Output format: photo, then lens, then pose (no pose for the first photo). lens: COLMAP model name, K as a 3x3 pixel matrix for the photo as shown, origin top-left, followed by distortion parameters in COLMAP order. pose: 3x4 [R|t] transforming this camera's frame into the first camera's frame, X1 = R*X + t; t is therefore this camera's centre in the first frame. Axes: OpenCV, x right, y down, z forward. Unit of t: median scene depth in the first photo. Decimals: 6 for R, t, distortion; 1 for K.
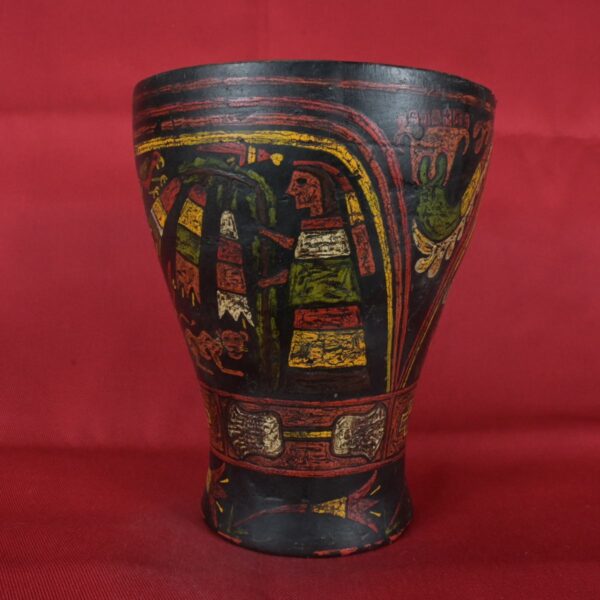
lens RADIAL K [[681.4, 0, 300.0], [0, 681.4, 300.0], [0, 0, 1]] dist [-0.012138, -0.026934]
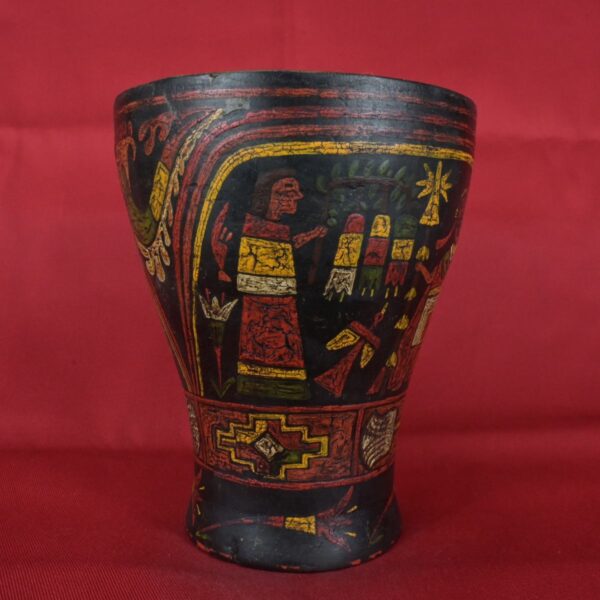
lens RADIAL K [[681.4, 0, 300.0], [0, 681.4, 300.0], [0, 0, 1]] dist [-0.012138, -0.026934]
pose [[-0.151254, 0.075146, -0.985634, 1.223767], [-0.123895, 0.987802, 0.094324, -0.133836], [0.980700, 0.136382, -0.140099, 1.411312]]
